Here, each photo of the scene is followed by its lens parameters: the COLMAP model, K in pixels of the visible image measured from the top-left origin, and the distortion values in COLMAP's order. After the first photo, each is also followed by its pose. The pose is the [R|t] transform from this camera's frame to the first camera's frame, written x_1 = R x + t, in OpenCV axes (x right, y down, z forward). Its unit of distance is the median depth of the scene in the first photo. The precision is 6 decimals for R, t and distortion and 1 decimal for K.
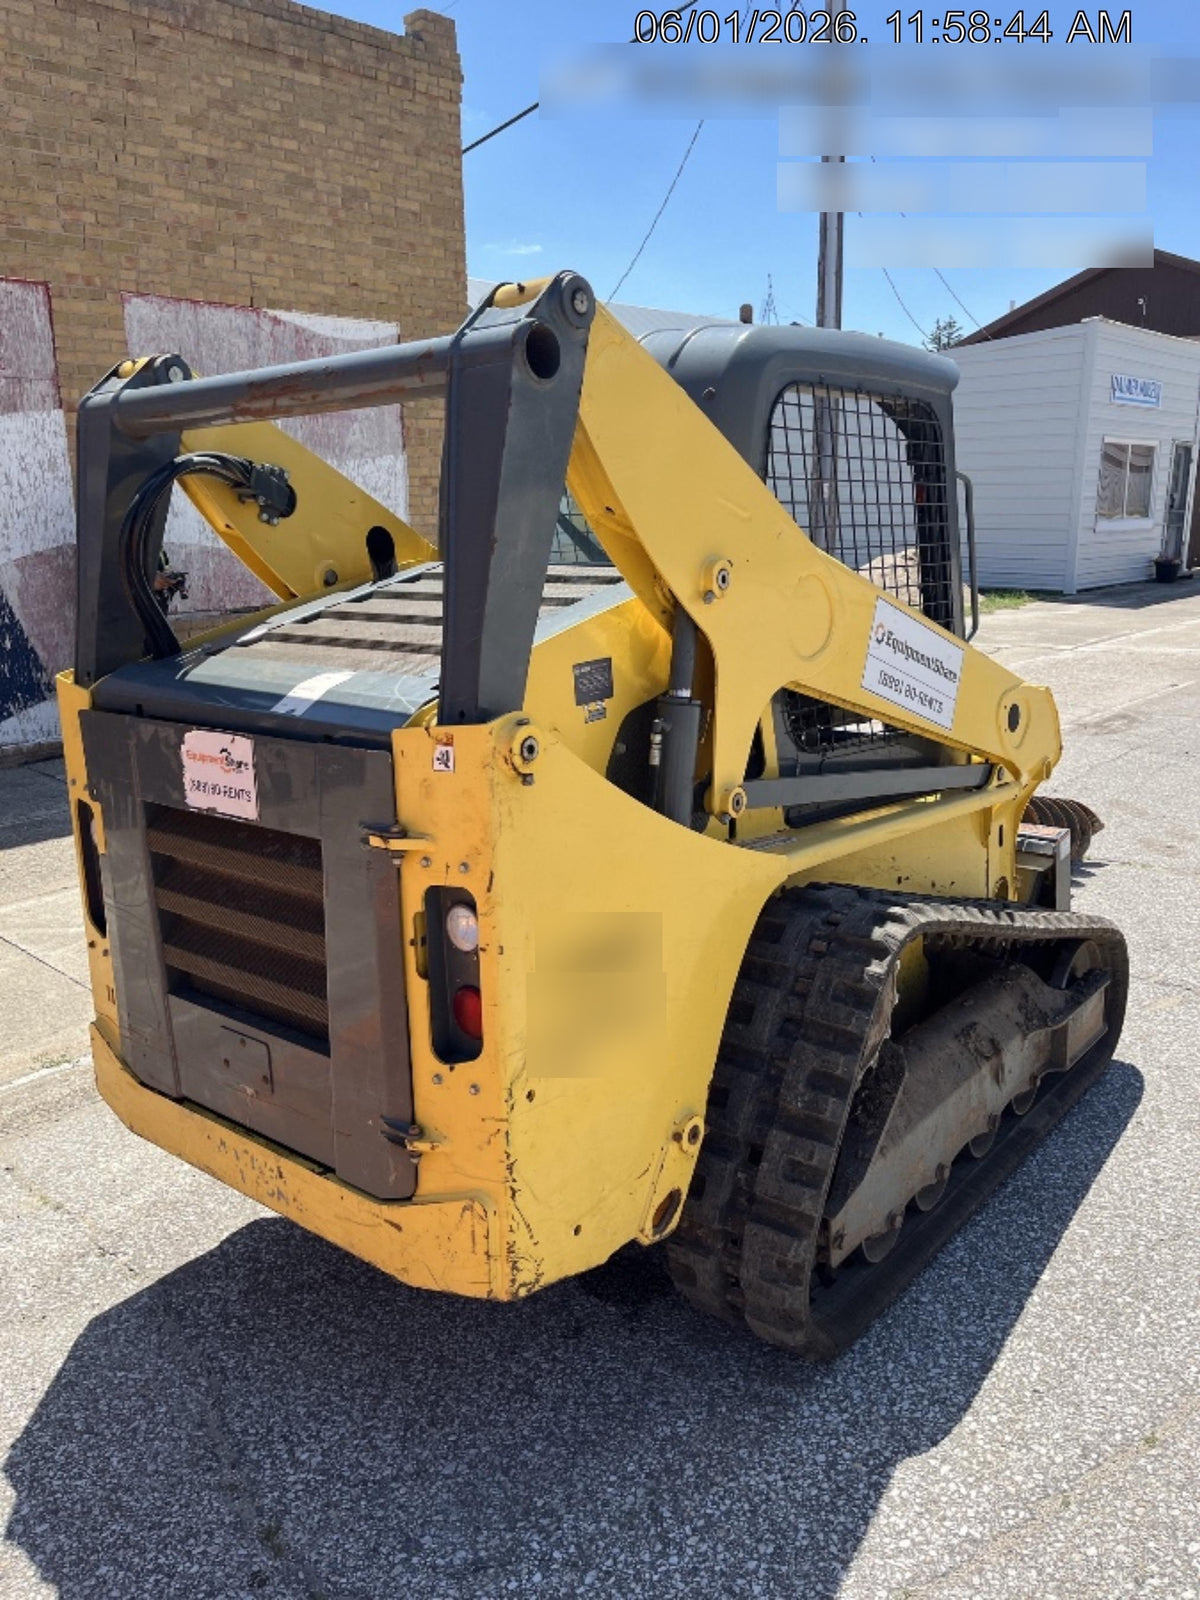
lens RADIAL K [[1234.5, 0, 674.0], [0, 1234.5, 798.1], [0, 0, 1]] dist [0.061821, -0.091591]
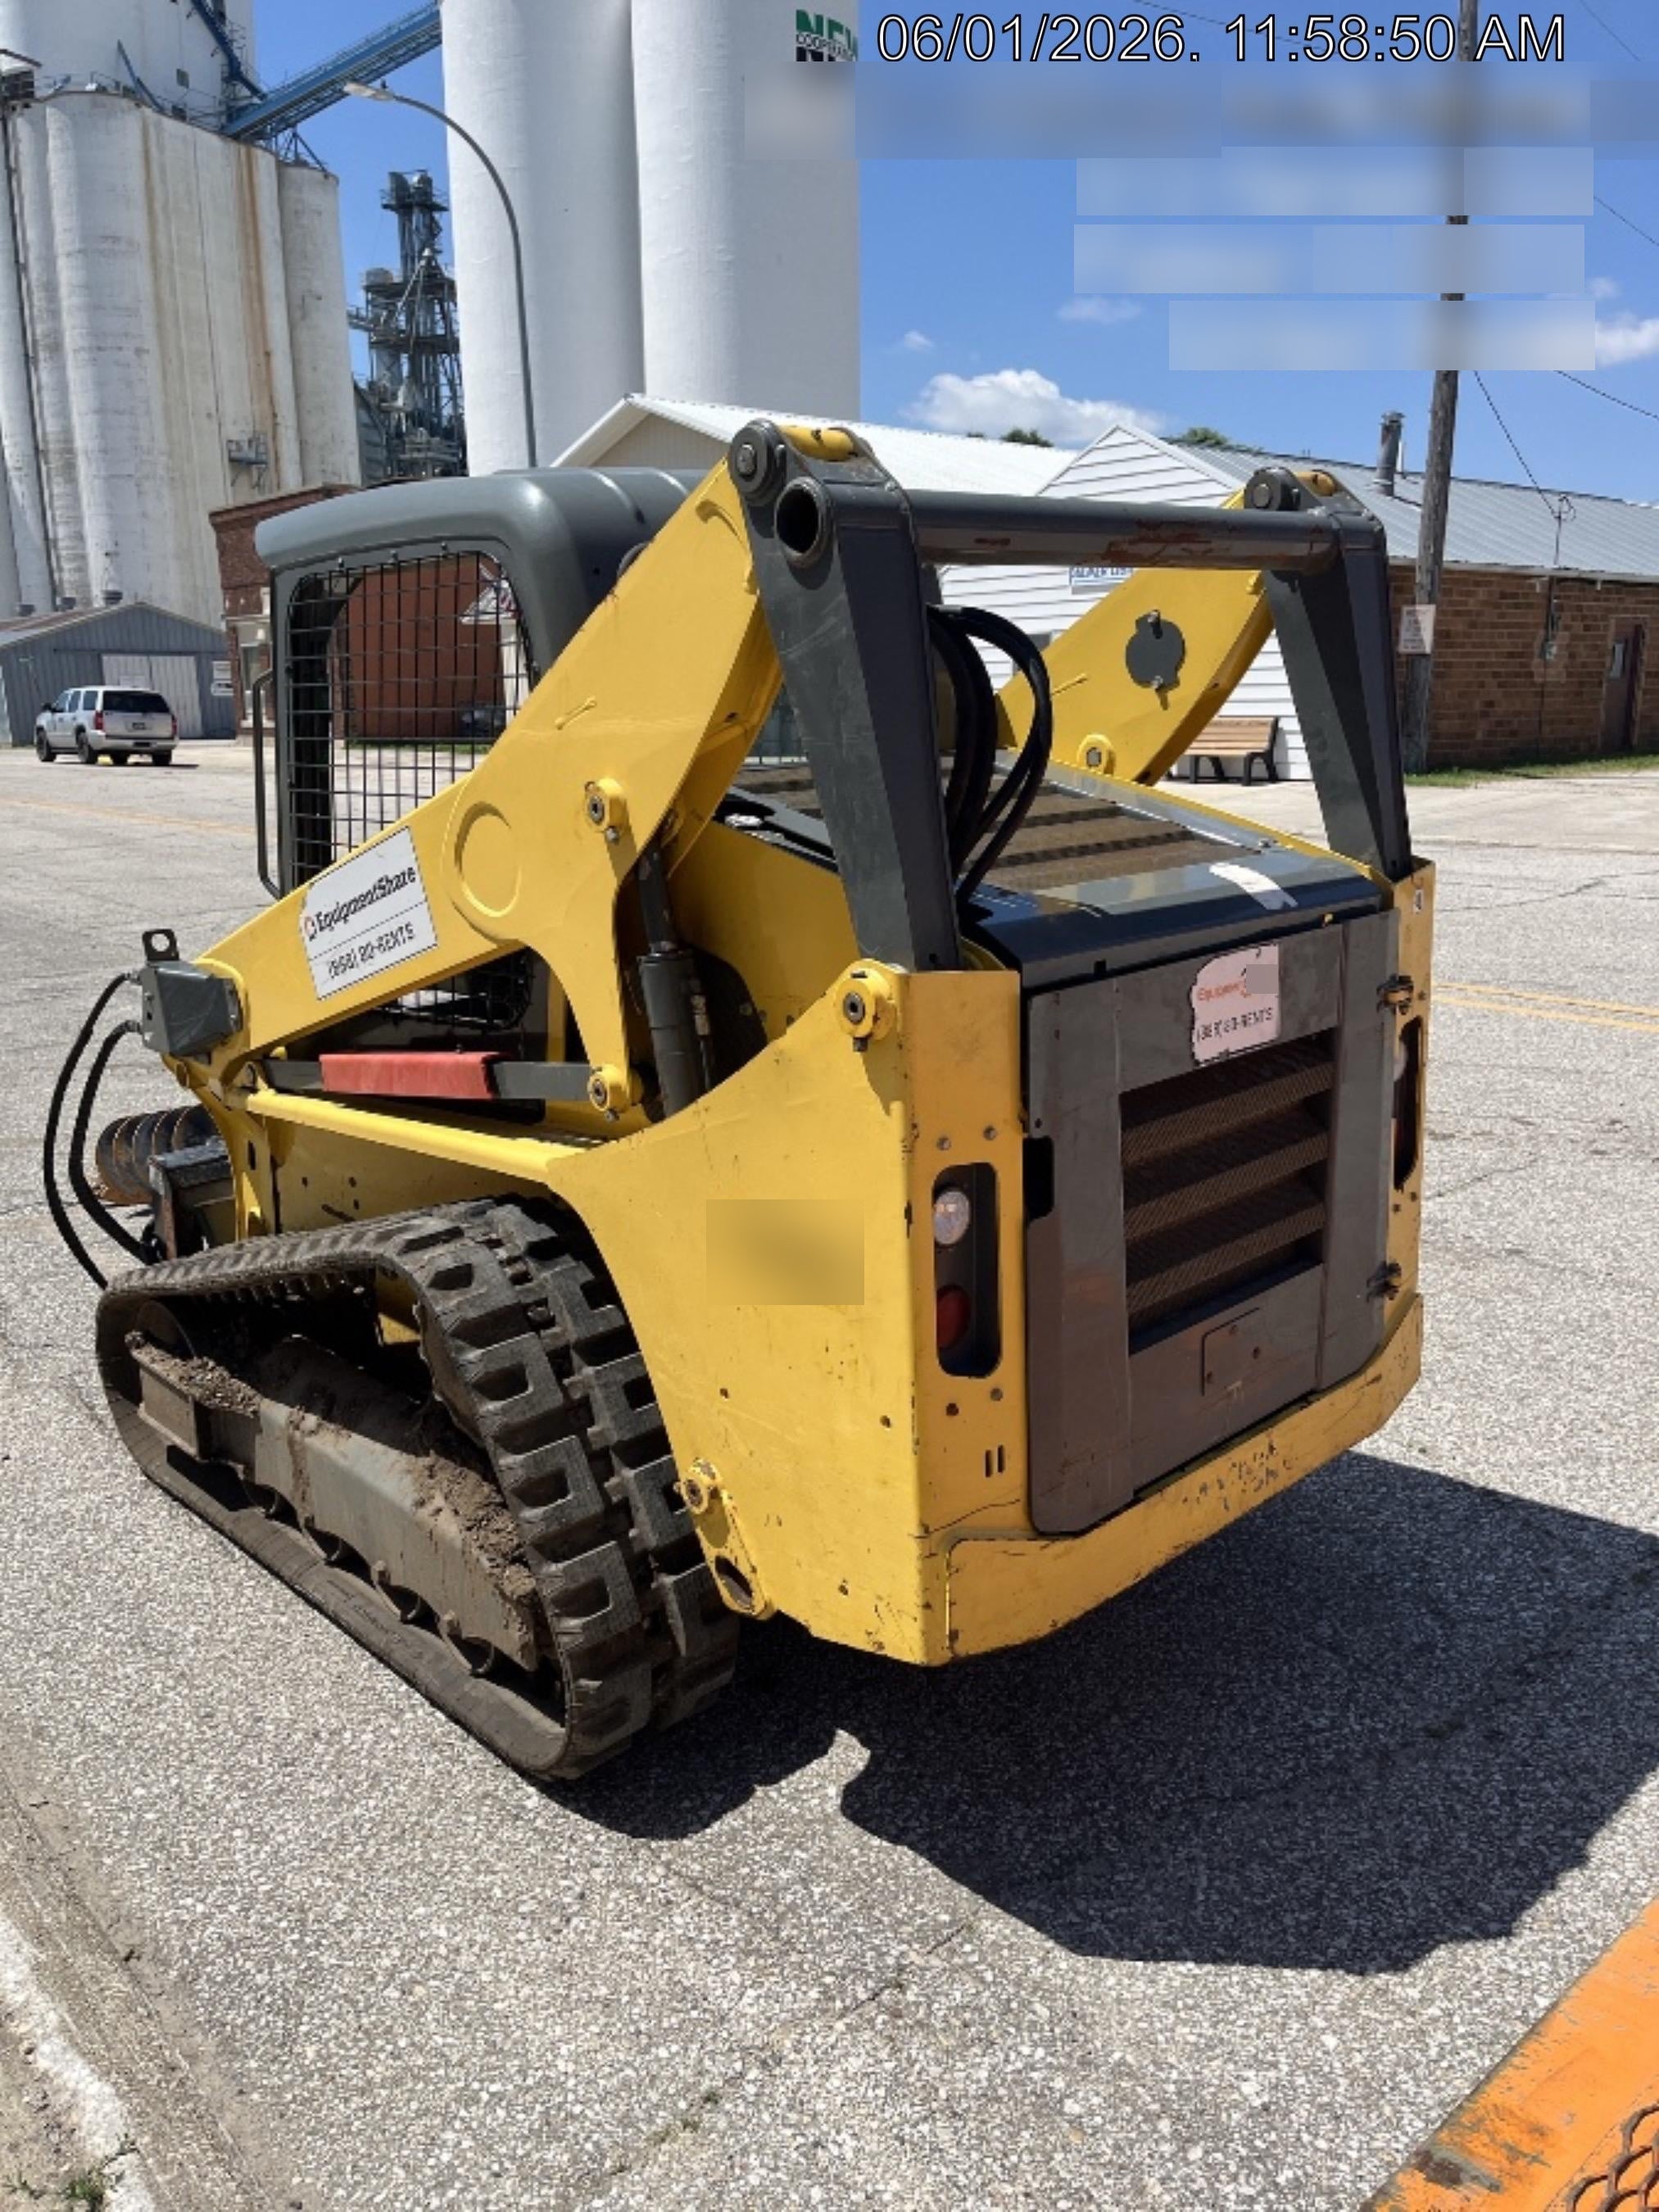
lens RADIAL K [[1669.5, 0, 833.6], [0, 1669.5, 1099.9], [0, 0, 1]] dist [0.013732, -0.001319]
pose [[0.139222, -0.231831, 0.962742, -1.465270], [0.237068, 0.951742, 0.194900, -0.234303], [-0.961466, 0.201101, 0.187463, 1.058450]]
